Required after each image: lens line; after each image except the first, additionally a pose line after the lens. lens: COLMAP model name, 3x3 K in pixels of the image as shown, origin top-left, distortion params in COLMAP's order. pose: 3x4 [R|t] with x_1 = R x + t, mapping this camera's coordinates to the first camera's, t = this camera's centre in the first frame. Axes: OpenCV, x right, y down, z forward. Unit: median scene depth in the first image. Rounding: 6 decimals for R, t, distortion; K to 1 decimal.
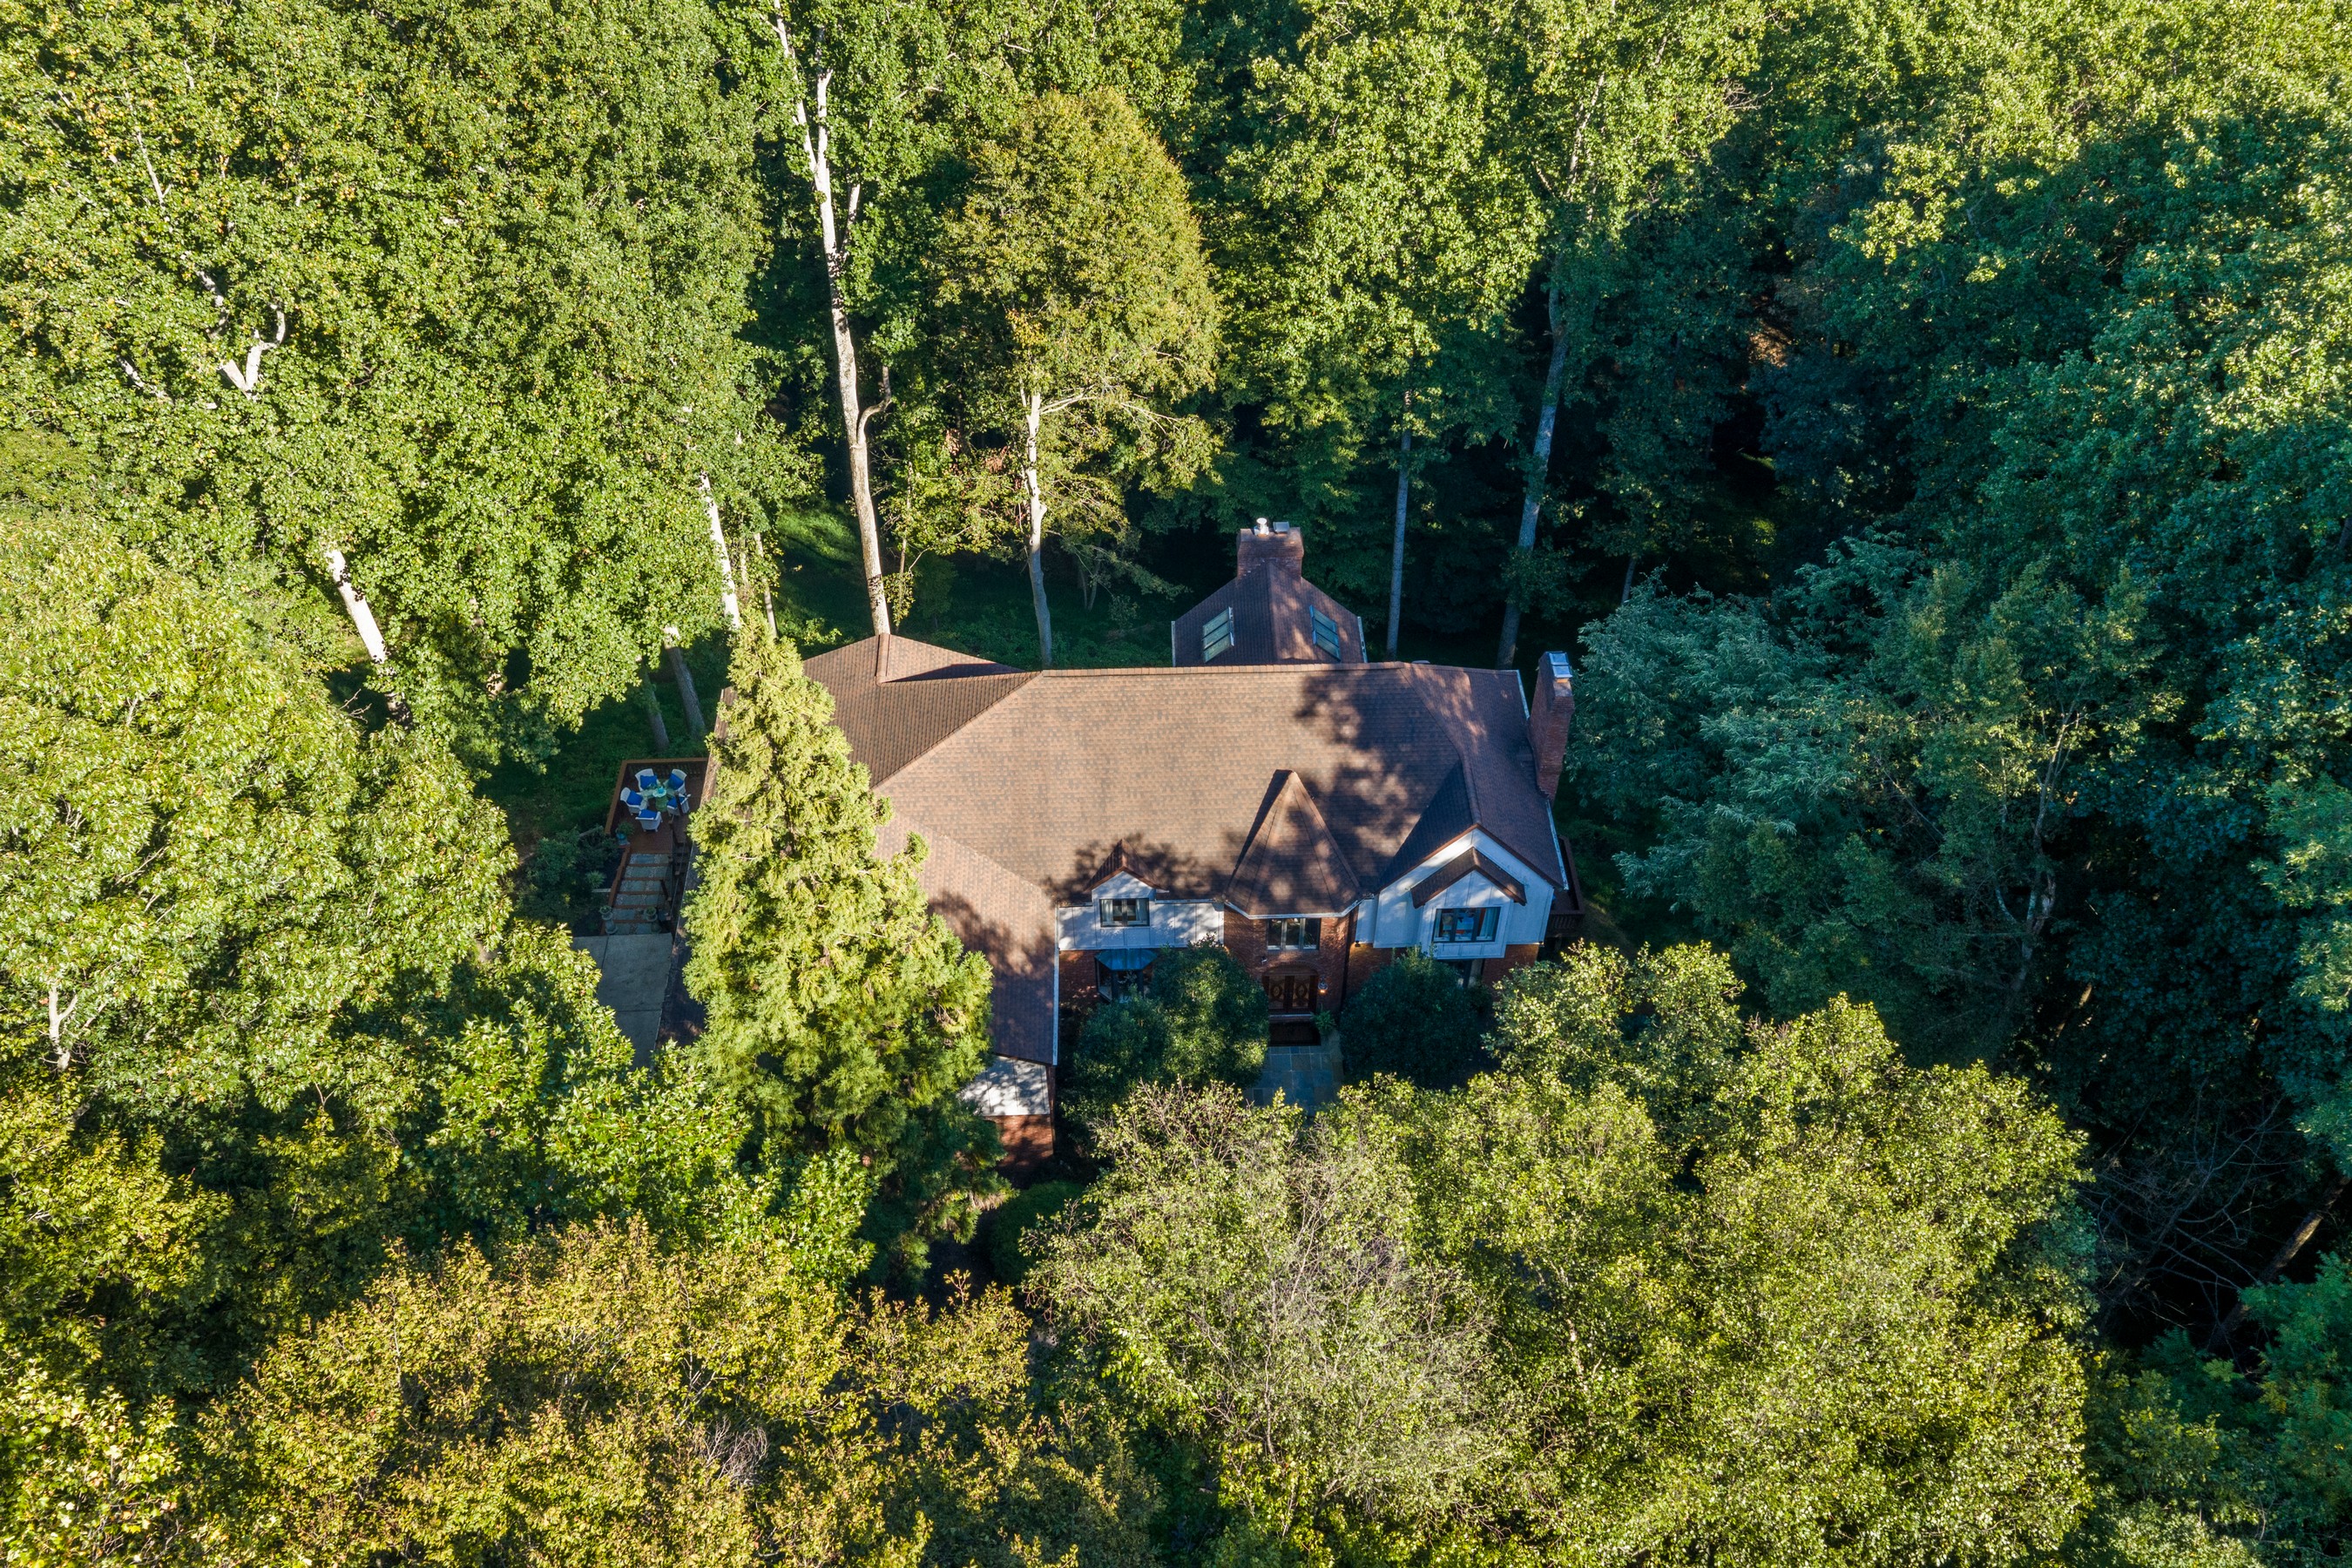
lens RADIAL K [[1956.3, 0, 1176.0], [0, 1956.3, 784.0], [0, 0, 1]] dist [-0.008975, 0.001244]
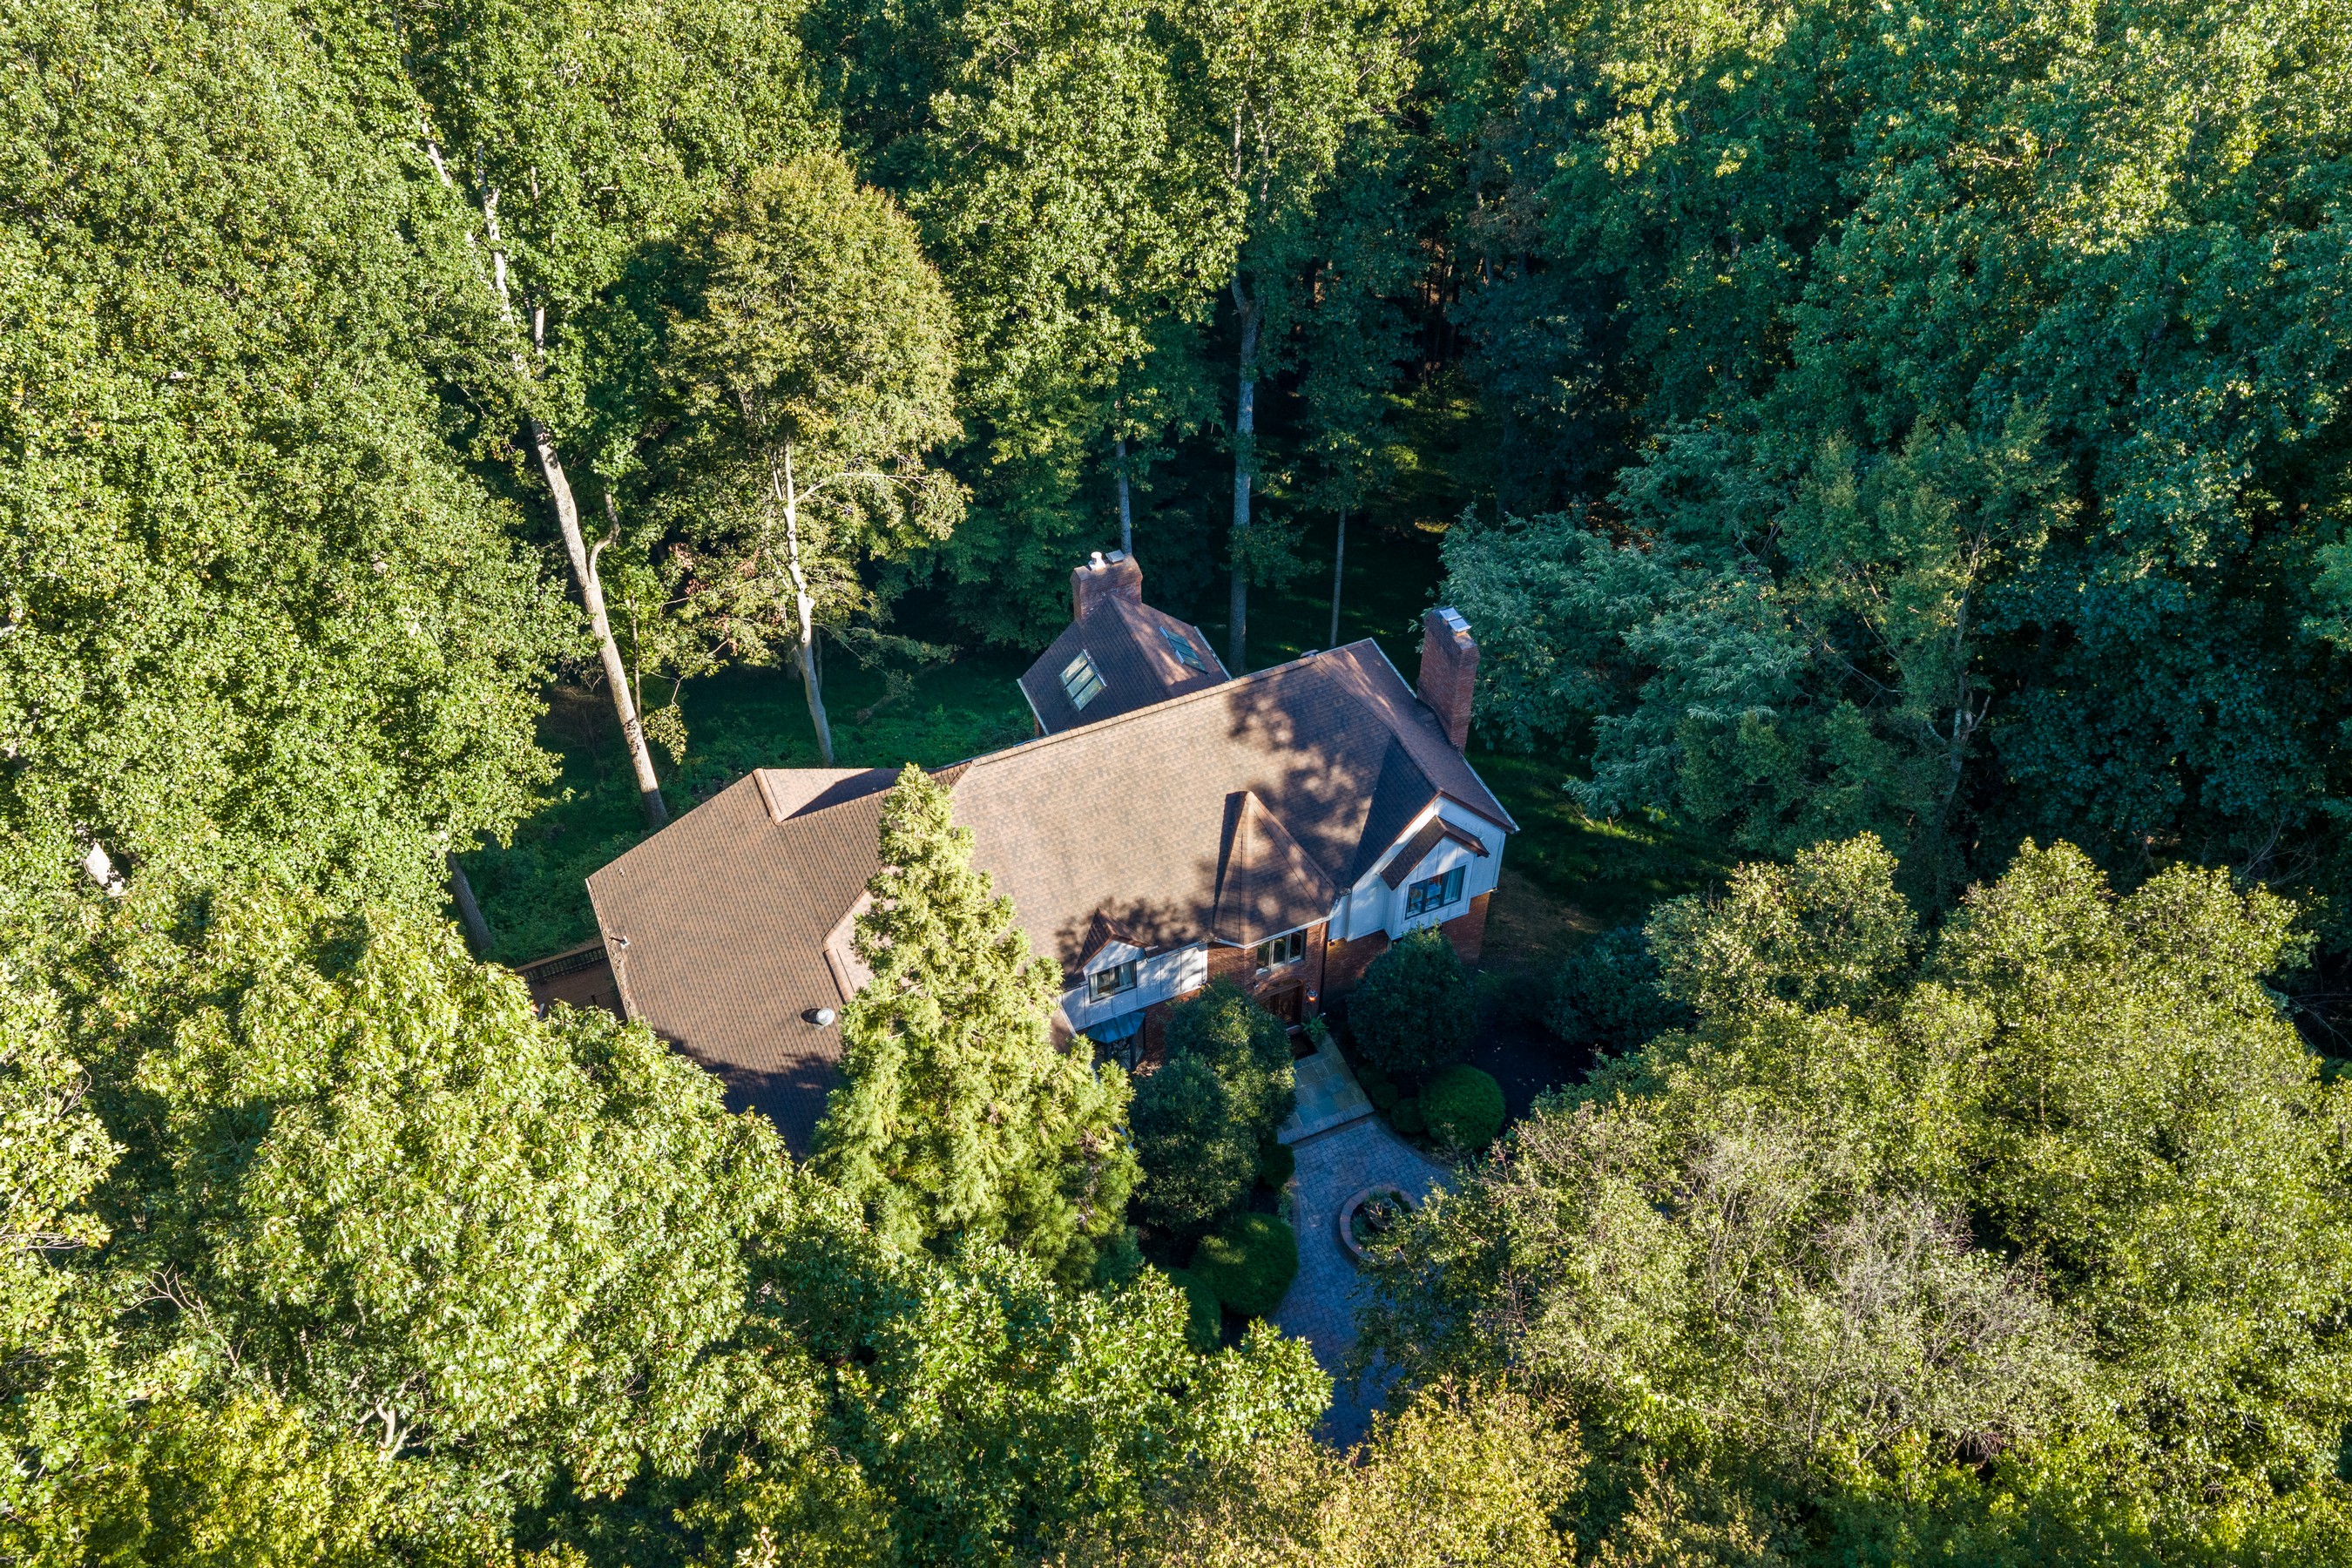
lens RADIAL K [[1956.3, 0, 1176.0], [0, 1956.3, 784.0], [0, 0, 1]] dist [-0.008975, 0.001244]
pose [[0.925108, -0.269781, 0.267196, -0.201354], [0.270551, 0.962081, 0.034665, -0.046188], [-0.266417, 0.040221, 0.963018, 0.055246]]
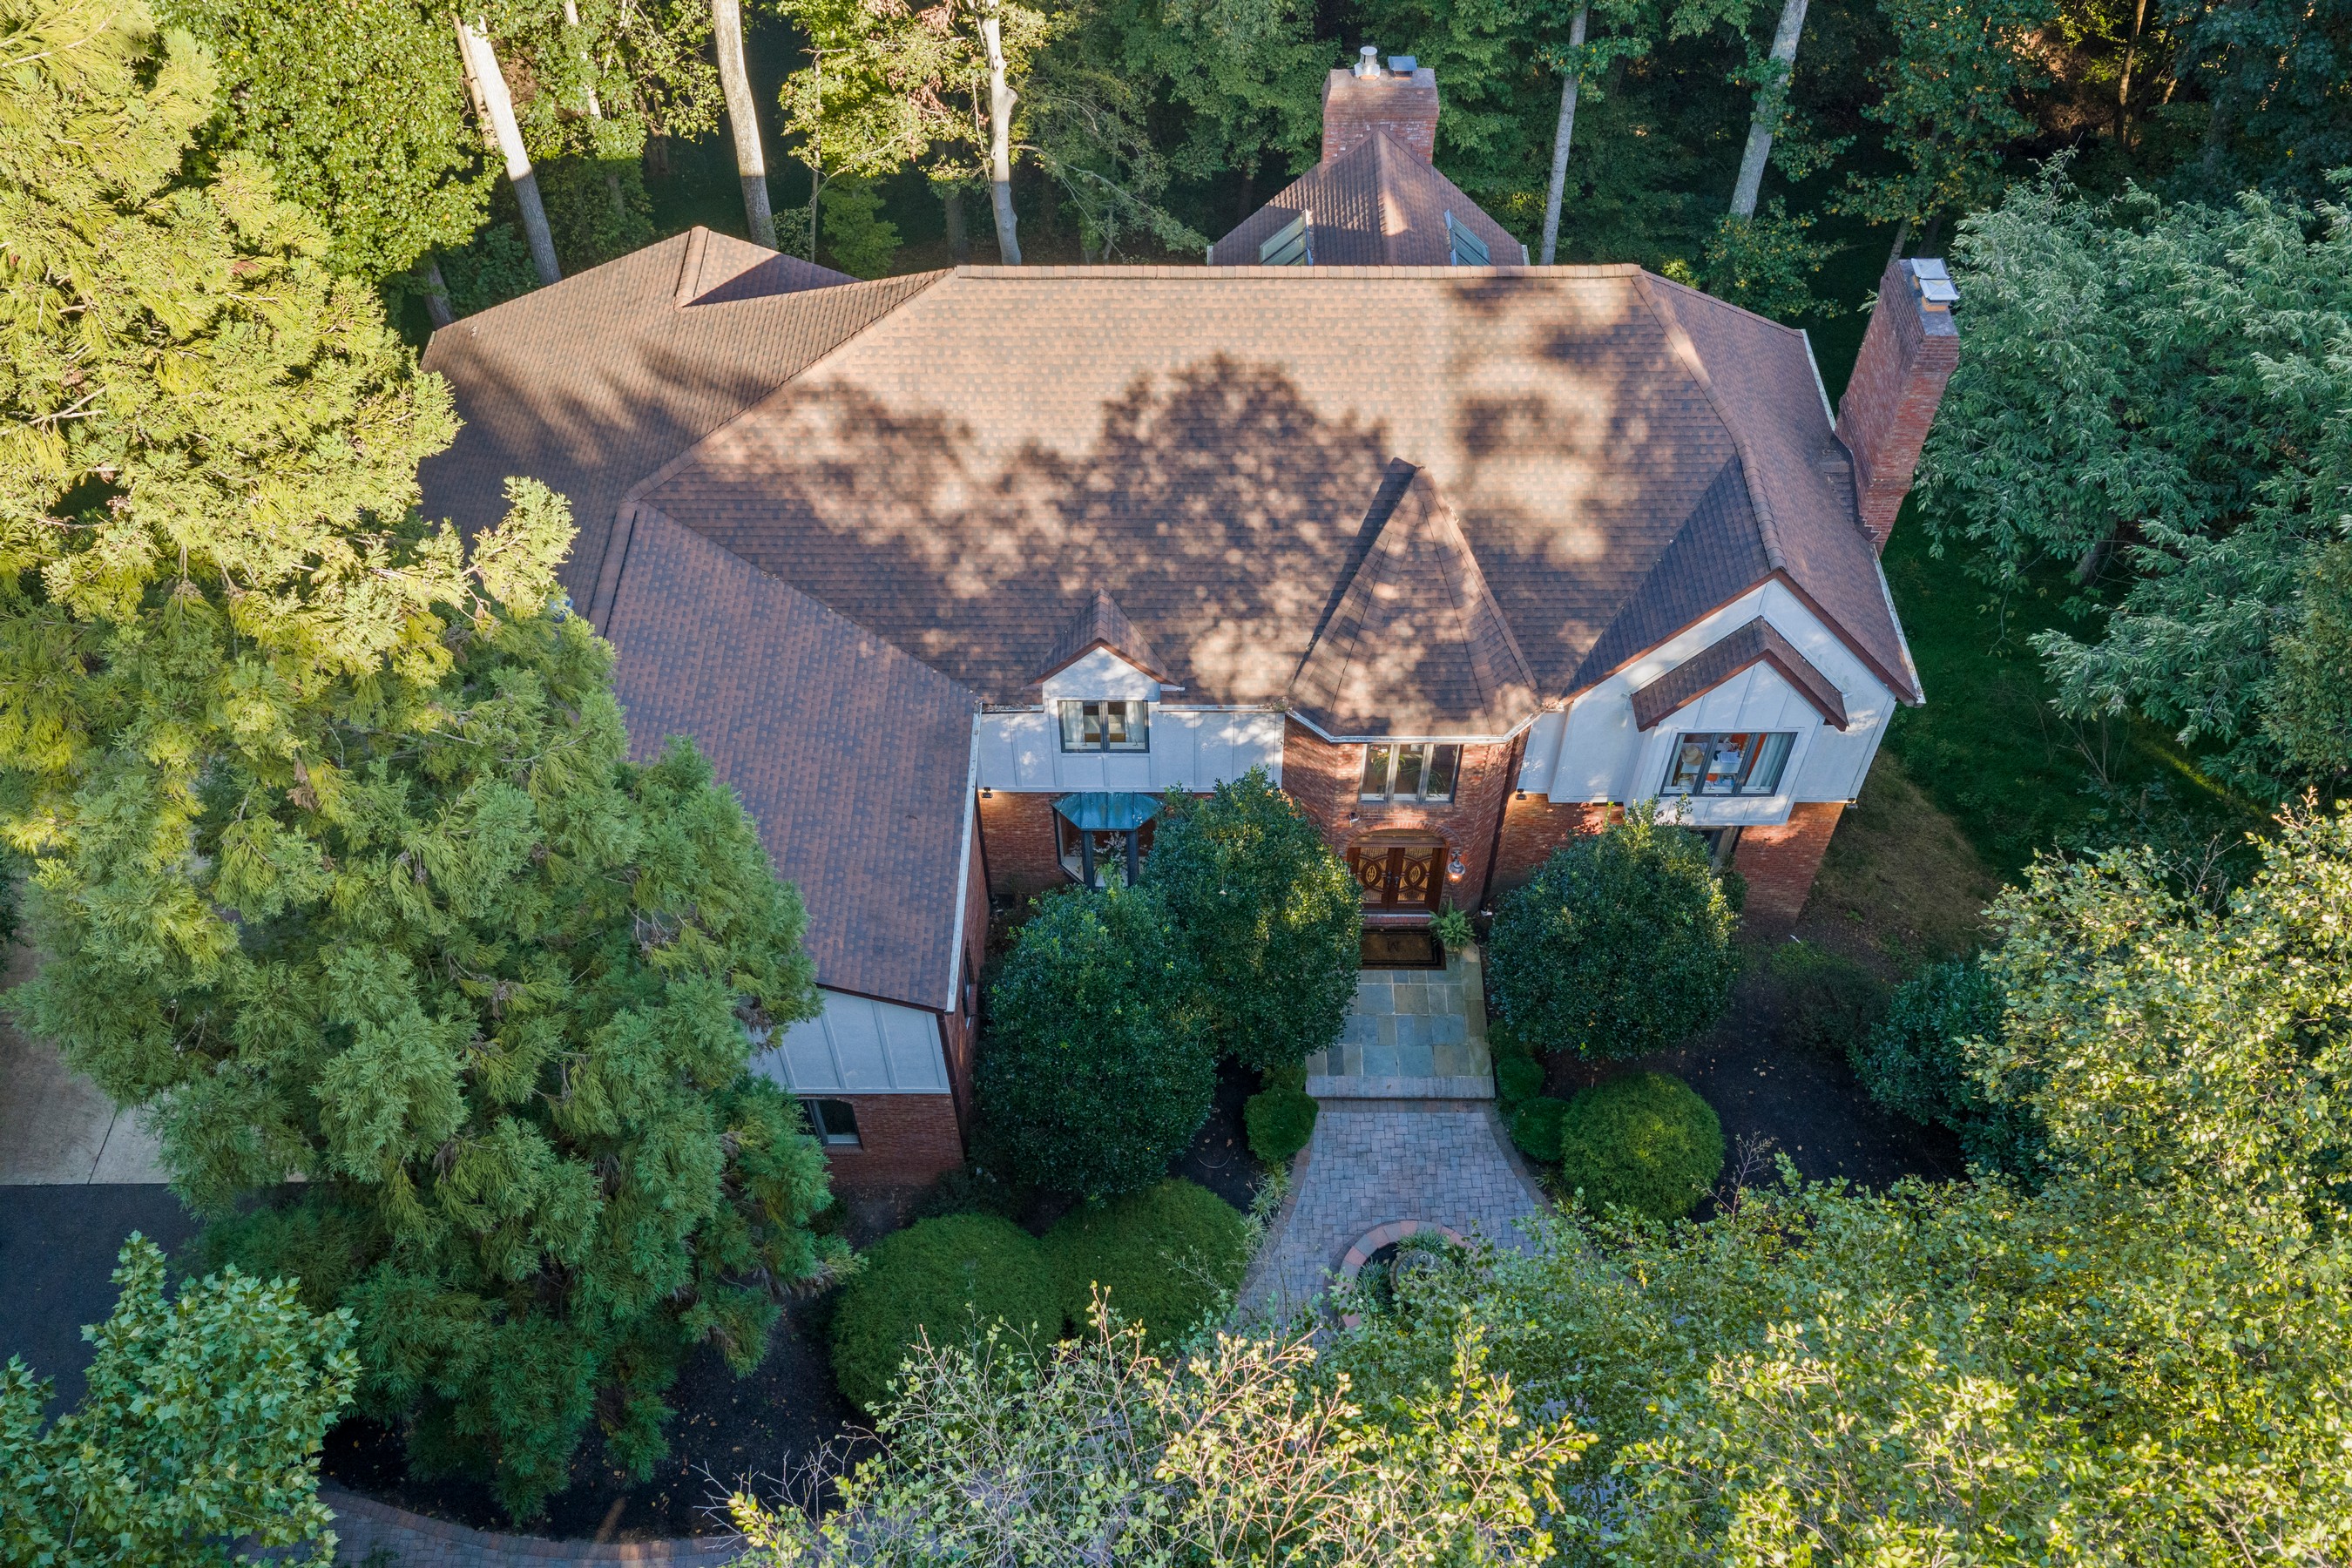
lens RADIAL K [[1956.3, 0, 1176.0], [0, 1956.3, 784.0], [0, 0, 1]] dist [-0.008975, 0.001244]
pose [[0.999438, 0.024280, -0.023095, 0.005950], [-0.022462, 0.996858, 0.075956, 0.034934], [0.024867, -0.075395, 0.996844, 0.395142]]
